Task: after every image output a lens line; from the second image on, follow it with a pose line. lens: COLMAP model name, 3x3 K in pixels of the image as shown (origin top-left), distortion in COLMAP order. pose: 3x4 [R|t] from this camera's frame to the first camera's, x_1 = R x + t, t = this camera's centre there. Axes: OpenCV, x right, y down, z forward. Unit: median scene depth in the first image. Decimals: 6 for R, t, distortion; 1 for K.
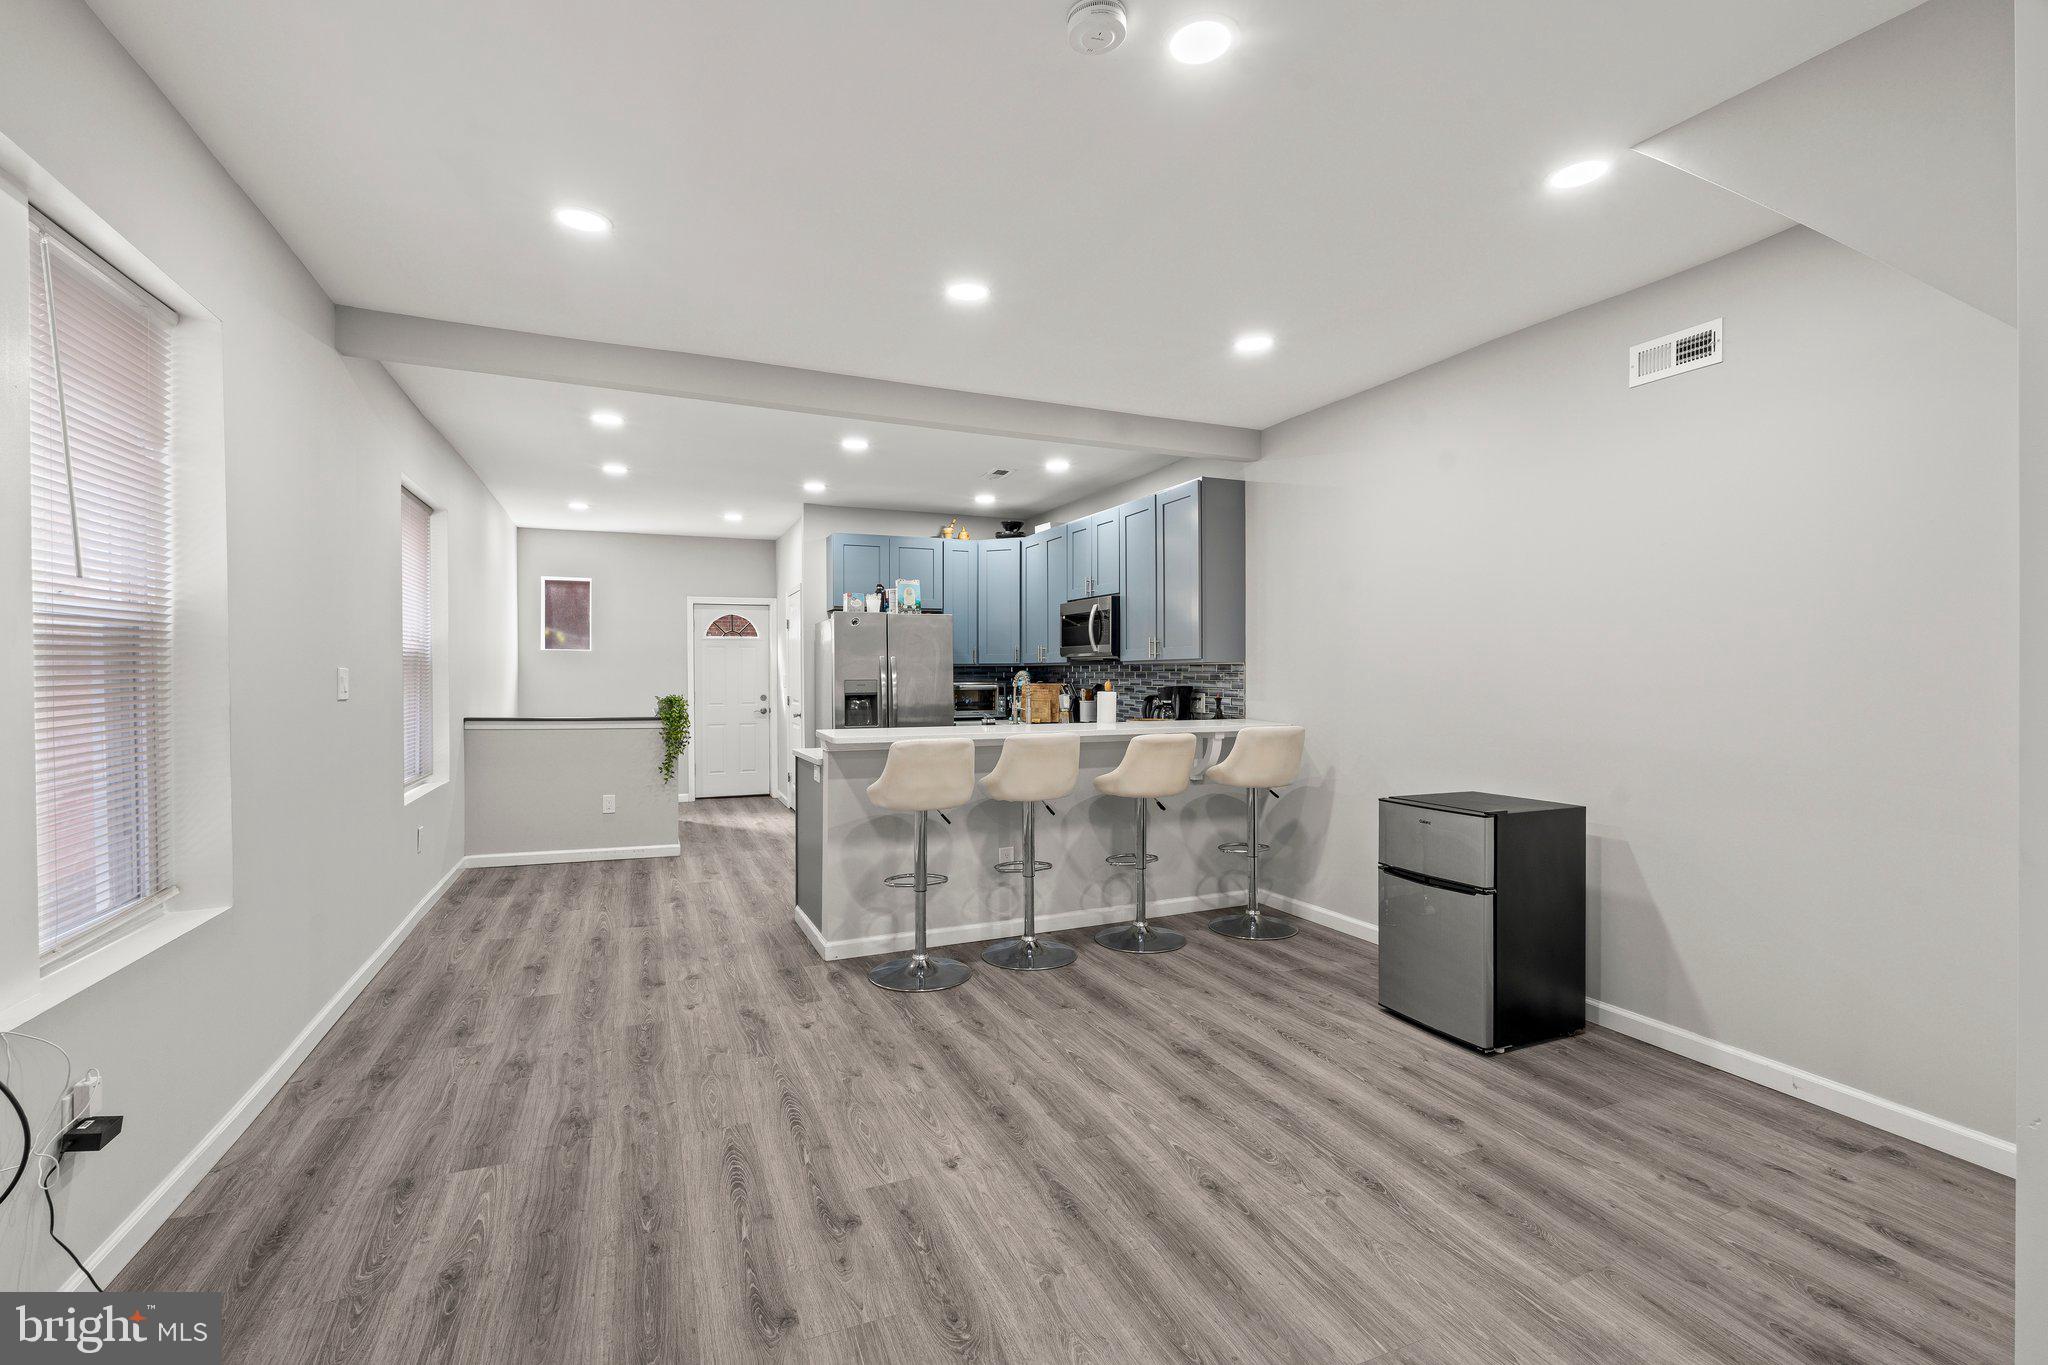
lens RADIAL K [[904.0, 0, 1024.0], [0, 904.0, 682.5], [0, 0, 1]] dist [-0.000433, 0.000043]
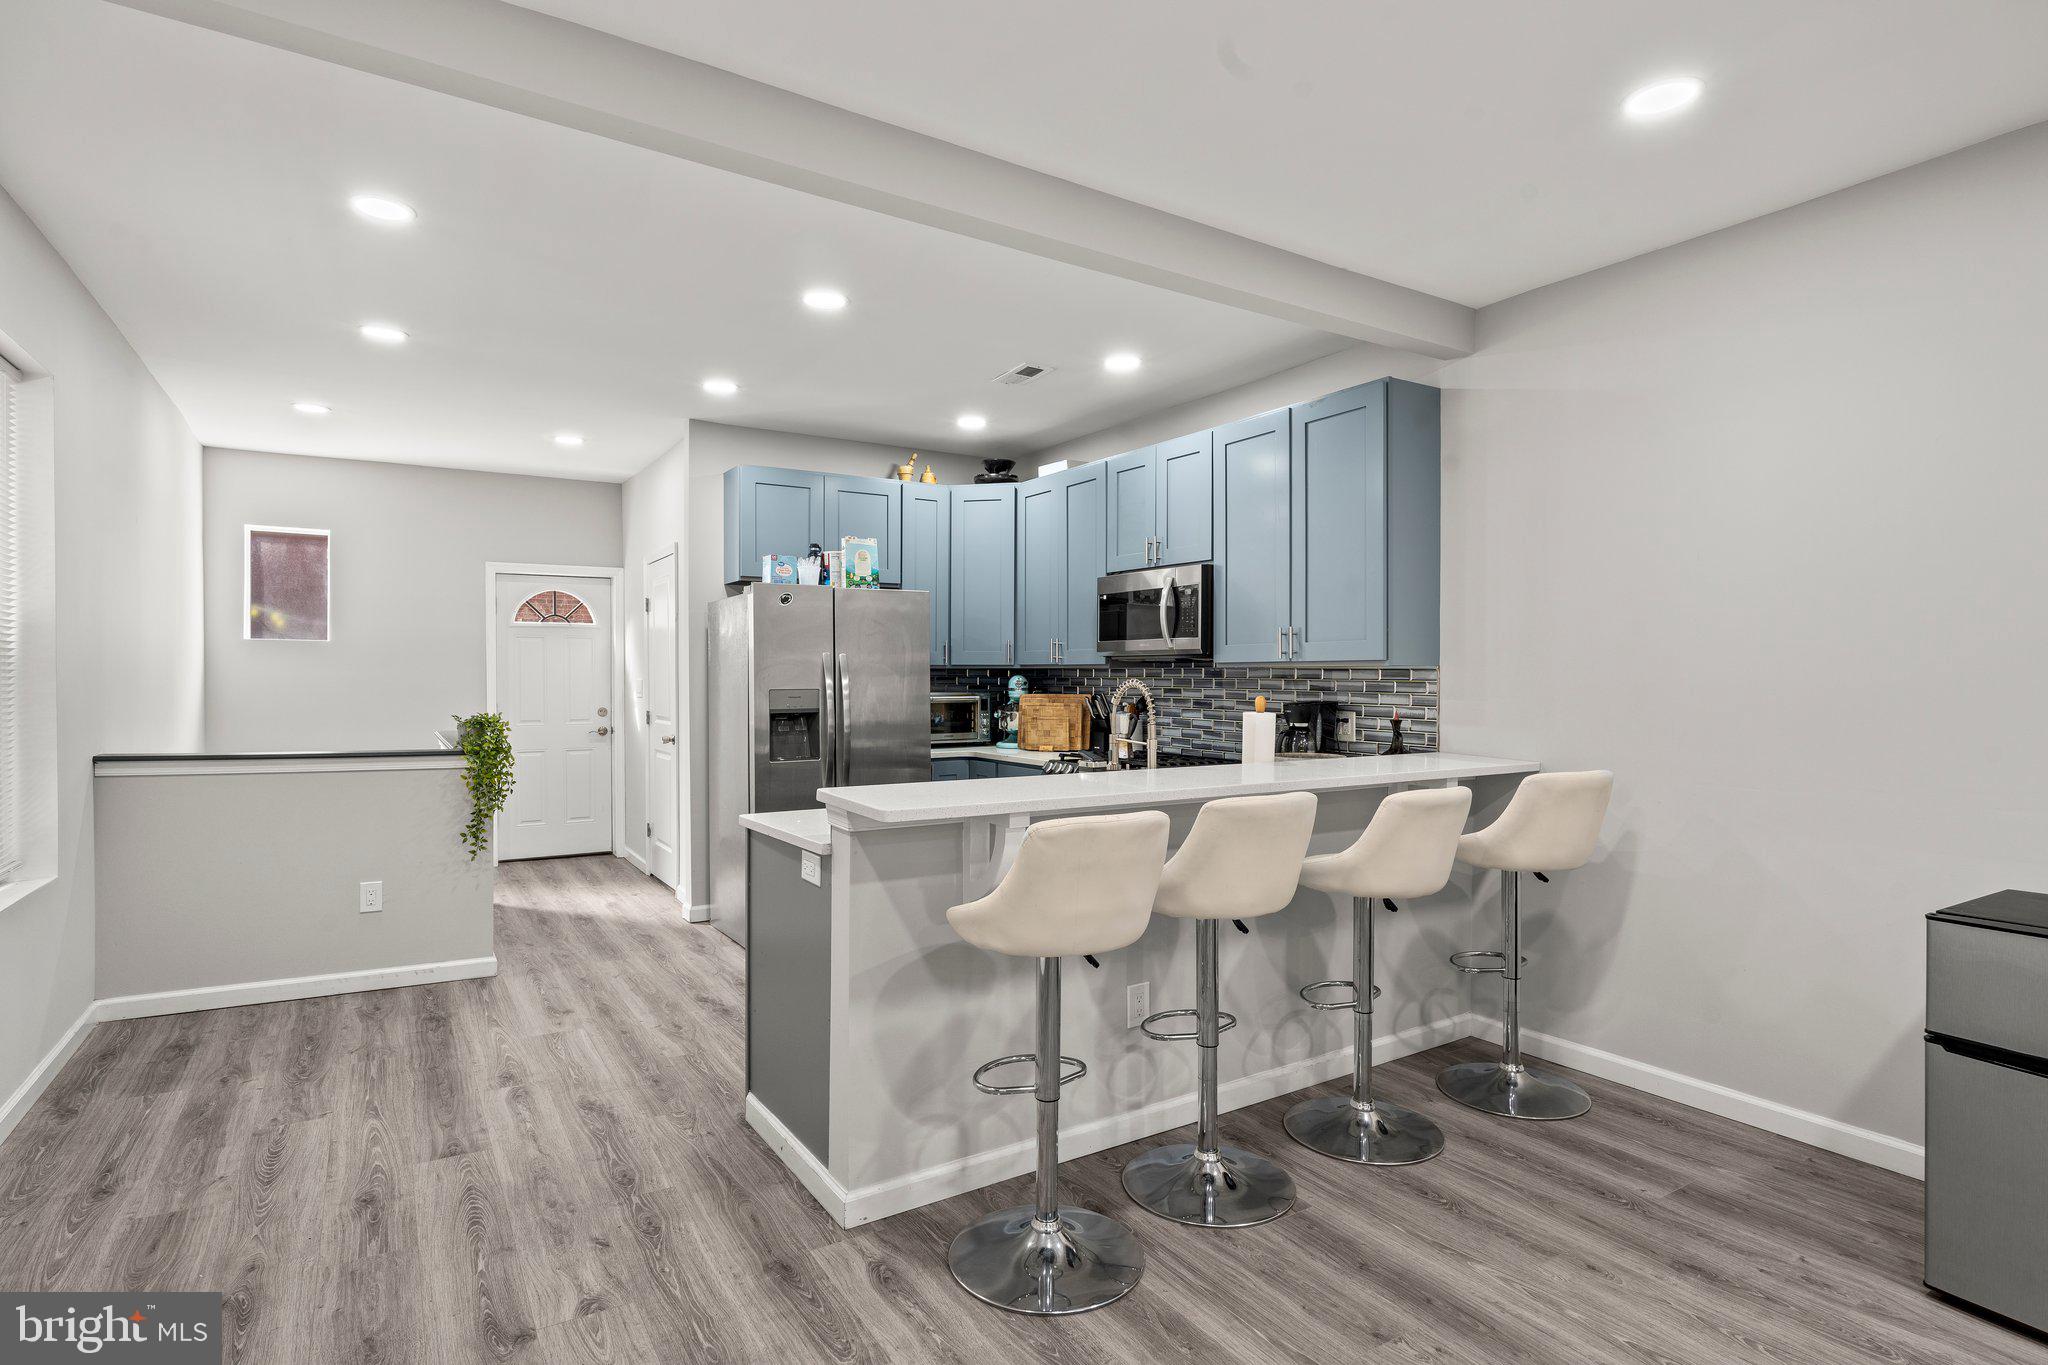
lens RADIAL K [[1023.5, 0, 1027.0], [0, 1023.5, 689.2], [0, 0, 1]] dist [-0.000227, -0.000775]
pose [[0.986715, 0.002085, 0.162449, -0.152874], [-0.002677, 0.999991, 0.003424, -0.006536], [-0.162440, -0.003814, 0.986711, 0.283916]]
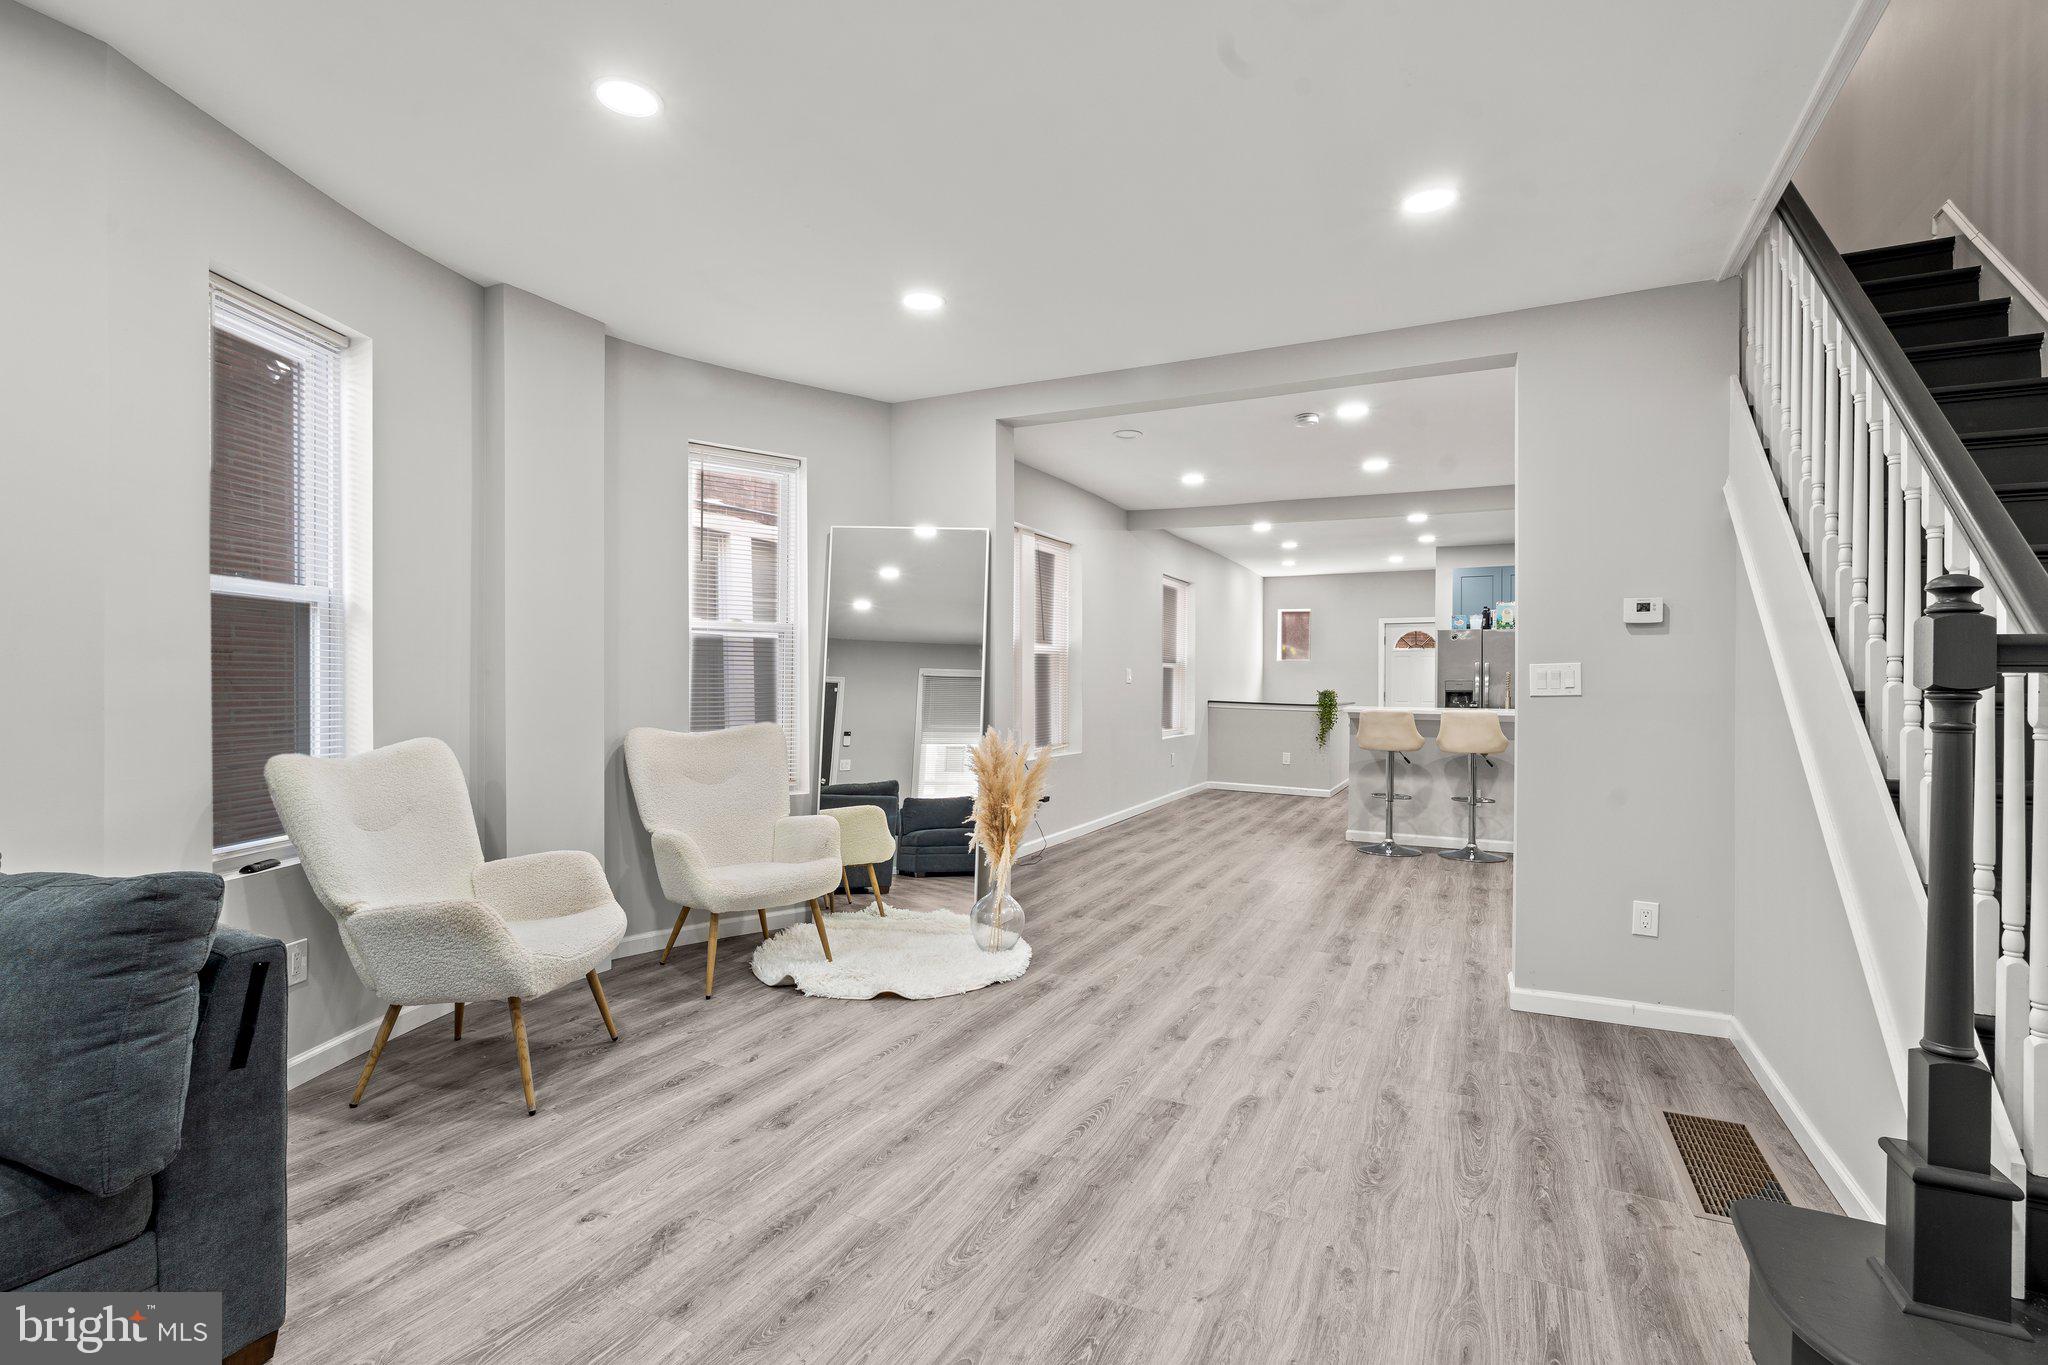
lens RADIAL K [[966.6, 0, 1024.0], [0, 966.6, 682.5], [0, 0, 1]] dist [0.000324, 0.000004]
pose [[0.659662, 0.009246, -0.751506, 0.521641], [-0.019185, 0.999806, -0.004540, 0.020332], [0.751318, 0.017413, 0.659711, -0.463889]]
